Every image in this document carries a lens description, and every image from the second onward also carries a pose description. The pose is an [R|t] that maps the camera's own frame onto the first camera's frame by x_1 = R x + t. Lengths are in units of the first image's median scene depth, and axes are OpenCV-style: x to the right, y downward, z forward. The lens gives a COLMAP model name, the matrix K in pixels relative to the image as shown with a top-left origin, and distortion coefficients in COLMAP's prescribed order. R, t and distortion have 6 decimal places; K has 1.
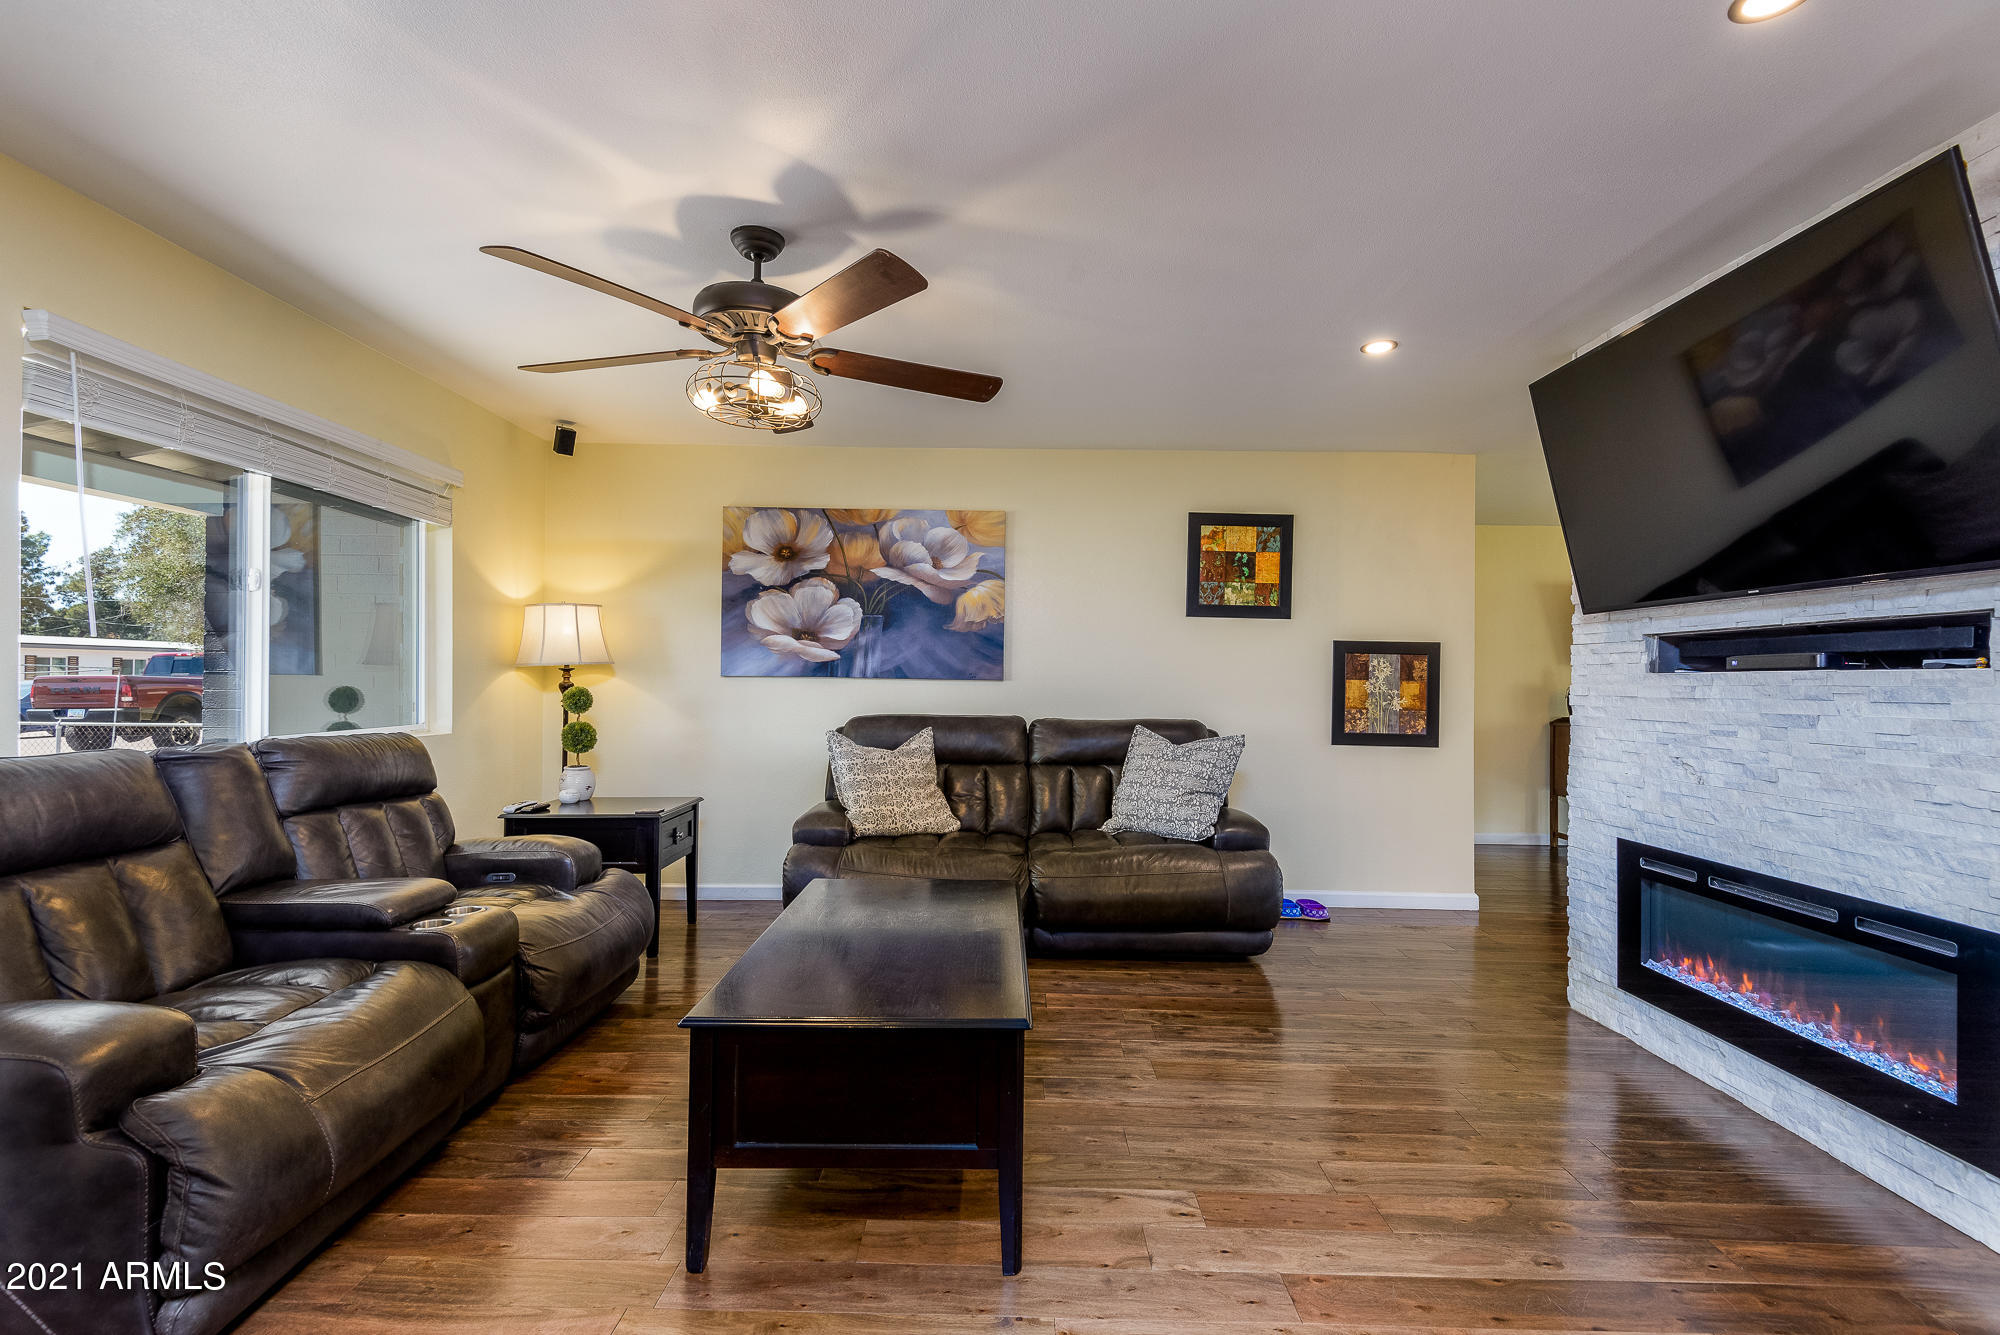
lens RADIAL K [[894.1, 0, 1001.9], [0, 894.1, 666.4], [0, 0, 1]] dist [-0.000749, -0.002666]
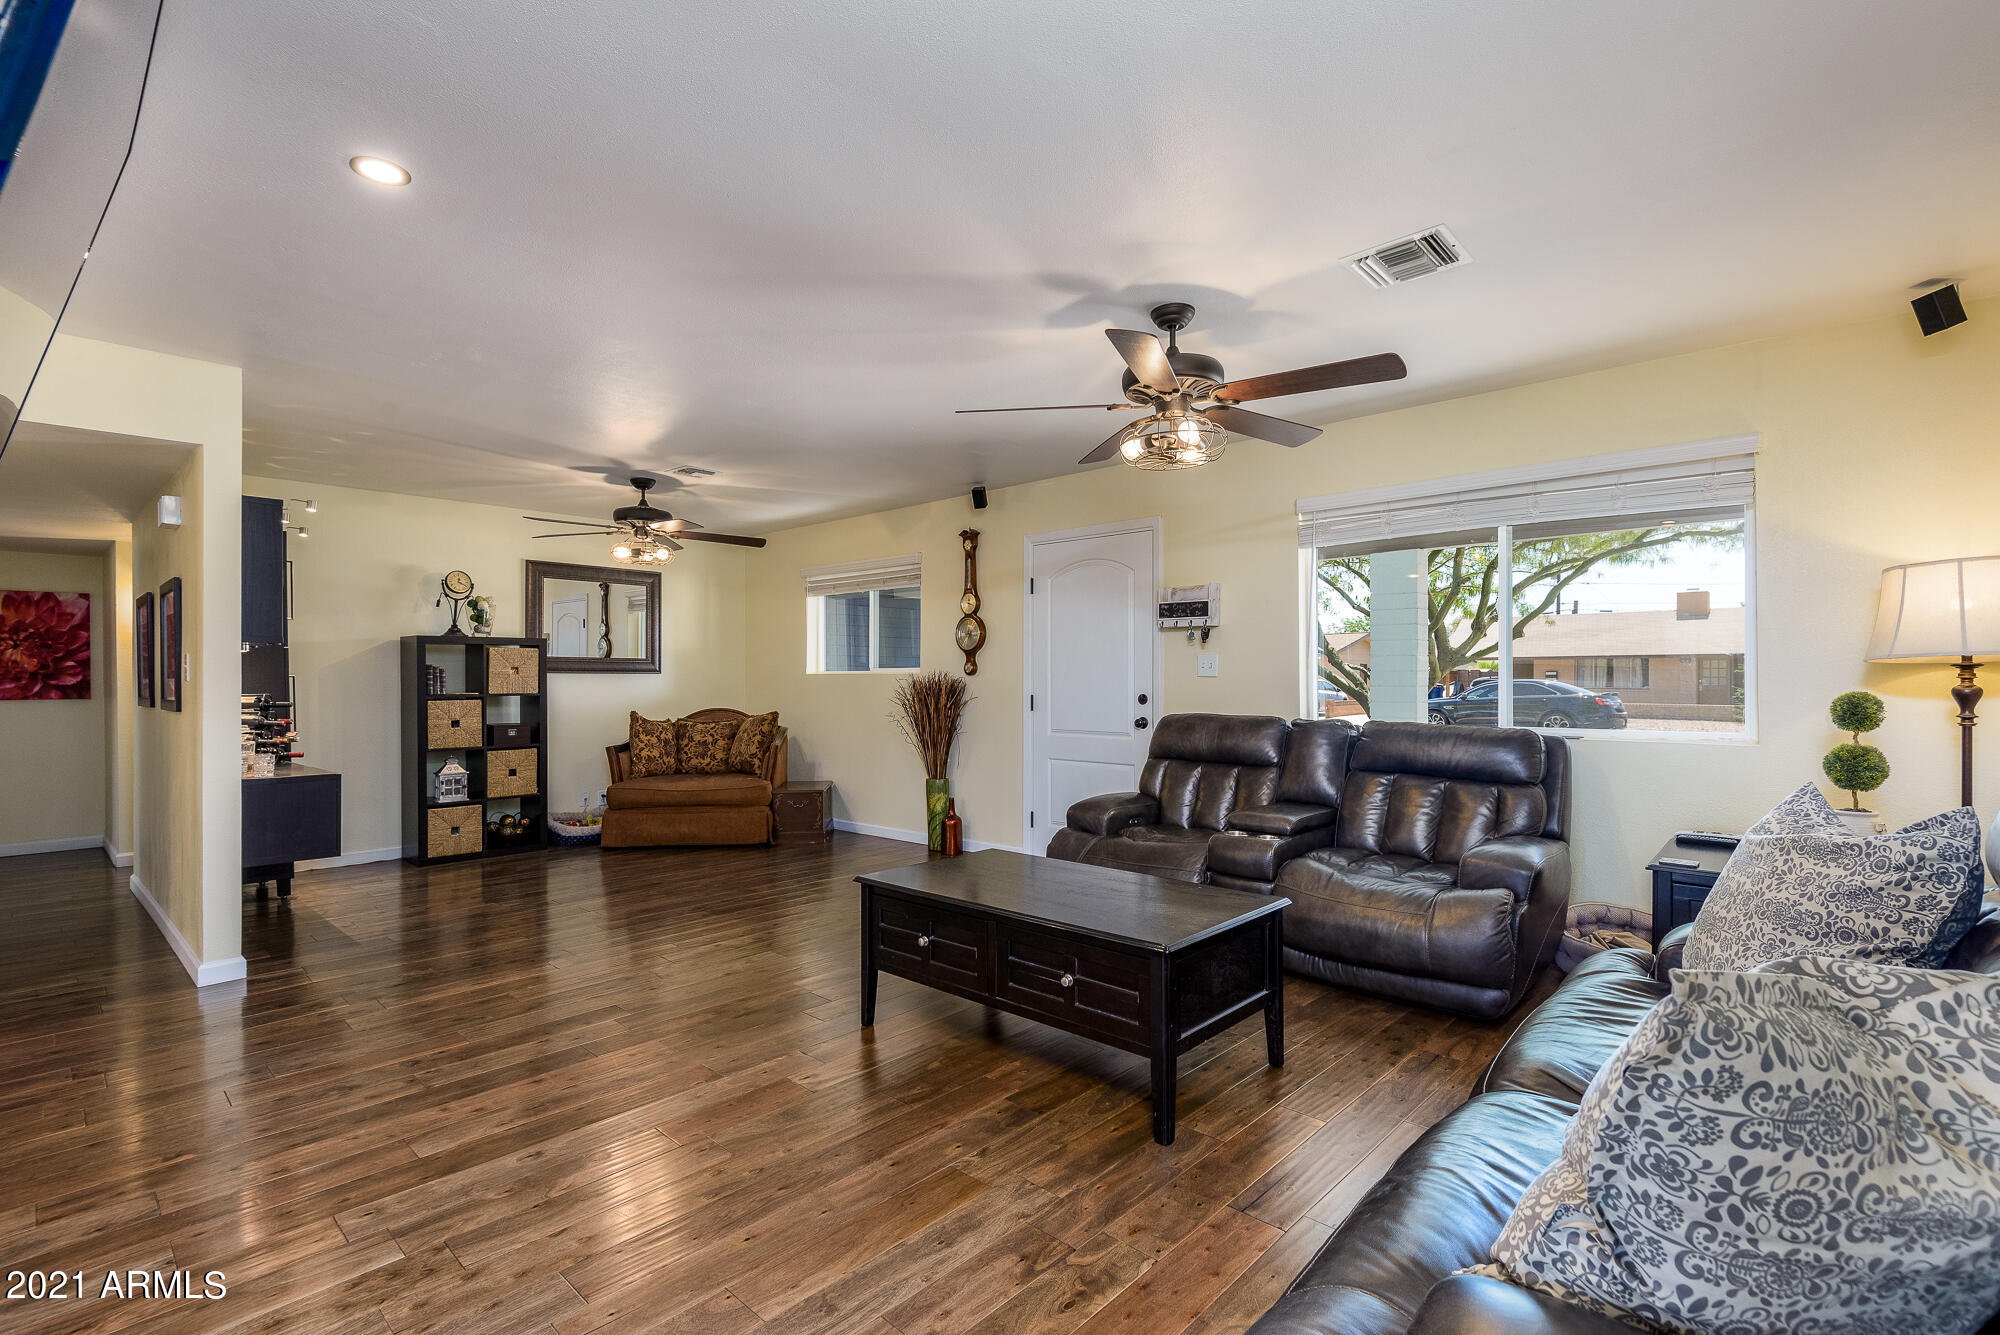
lens RADIAL K [[894.1, 0, 991.9], [0, 894.1, 679.5], [0, 0, 1]] dist [-0.000749, -0.002666]
pose [[-0.674471, -0.009836, -0.738235, 0.419687], [0.005412, 0.999819, -0.018266, 0.019362], [0.738281, -0.016315, -0.674296, 0.880927]]
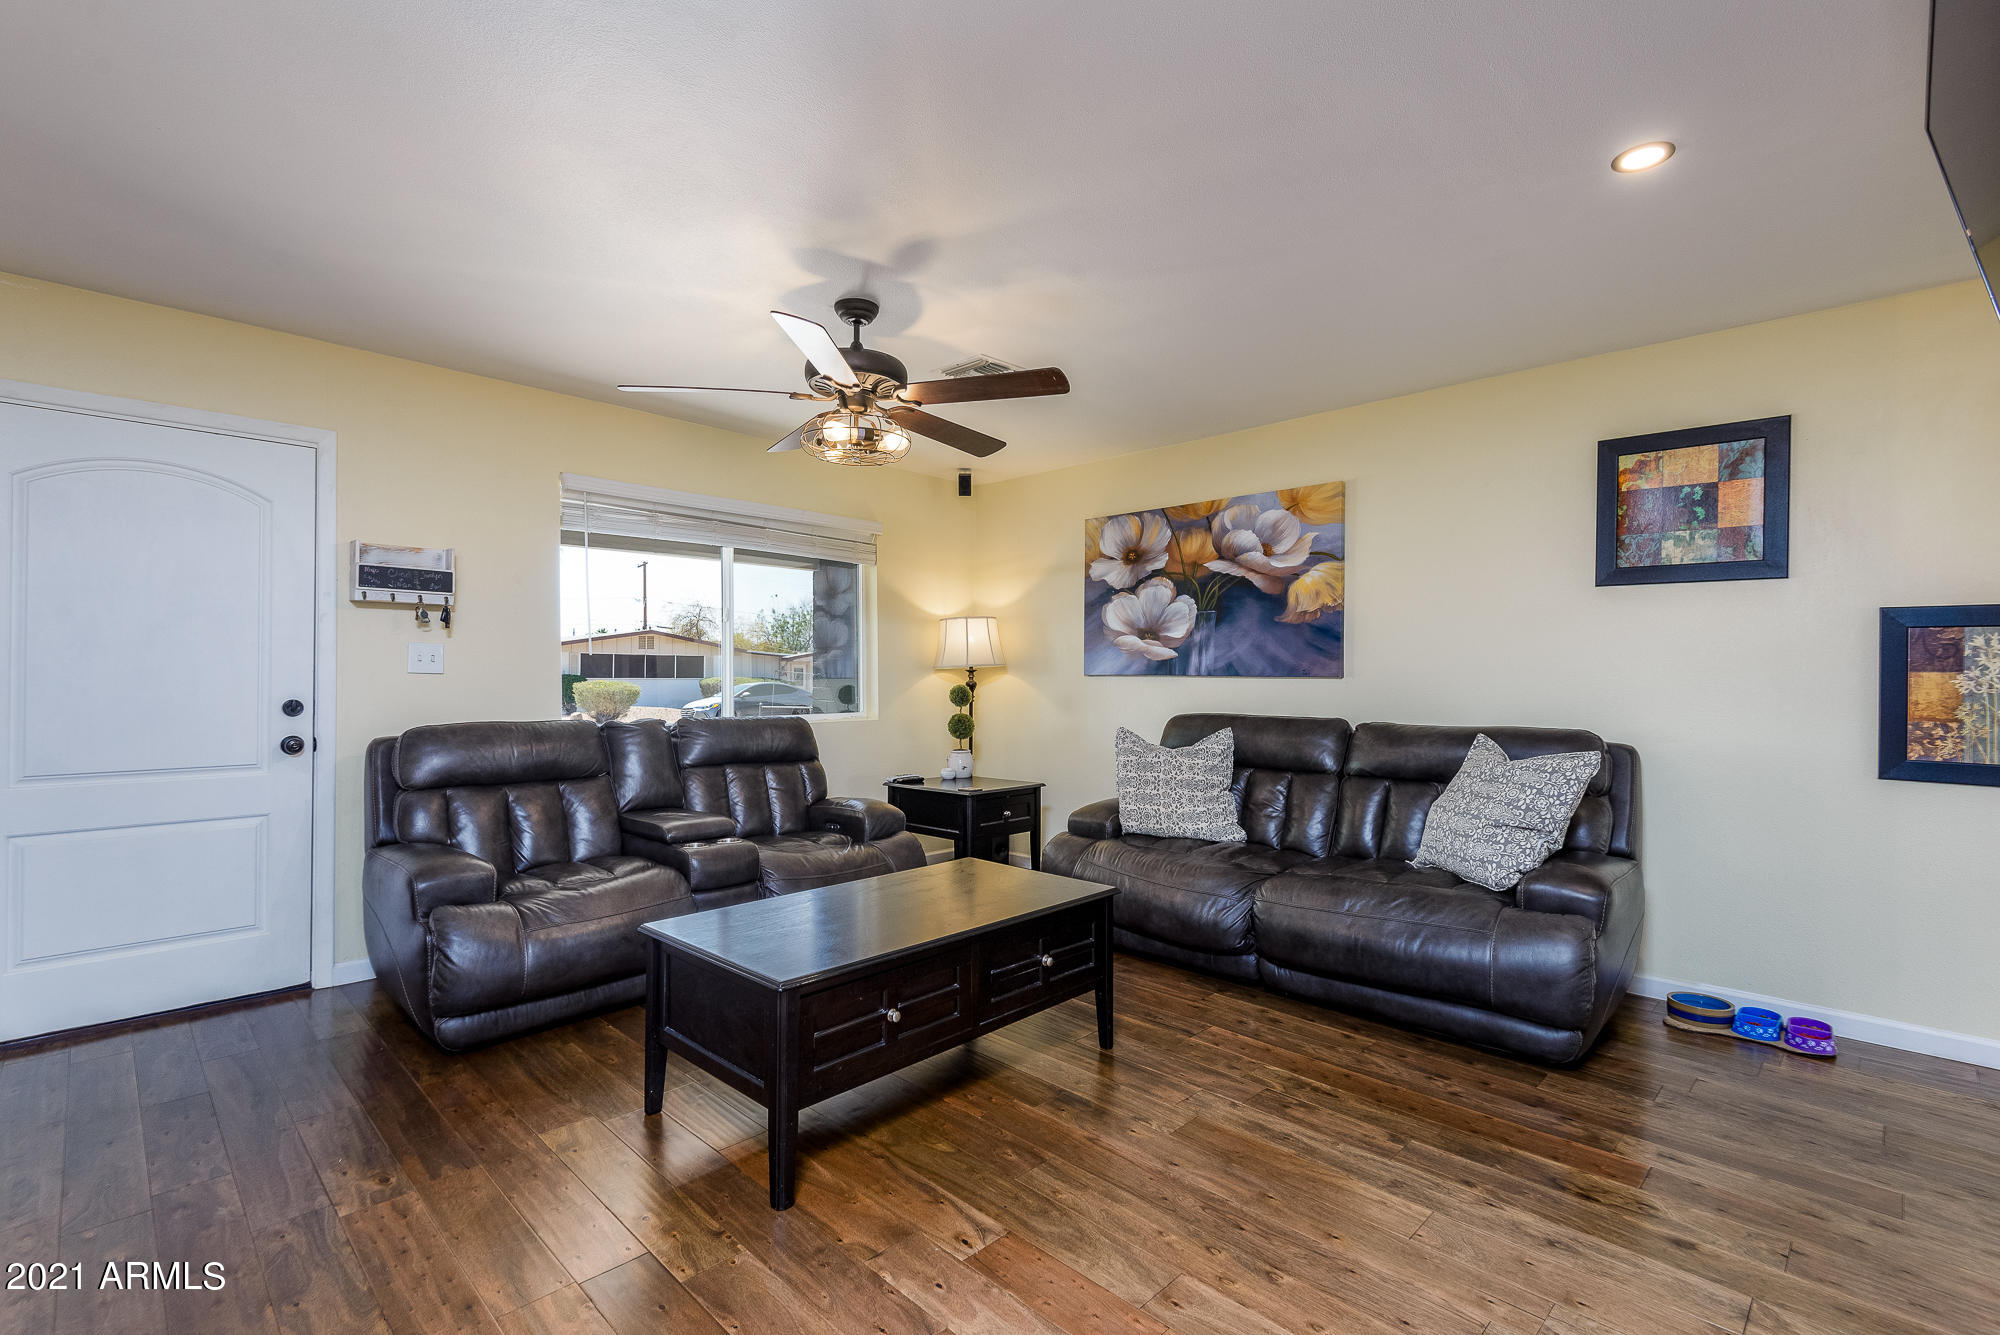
lens RADIAL K [[894.1, 0, 995.6], [0, 894.1, 673.1], [0, 0, 1]] dist [-0.000749, -0.002666]
pose [[0.712868, -0.011144, -0.701210, 0.371738], [0.016254, 0.999868, 0.000634, 0.005589], [0.701110, -0.011850, 0.712955, 0.149025]]
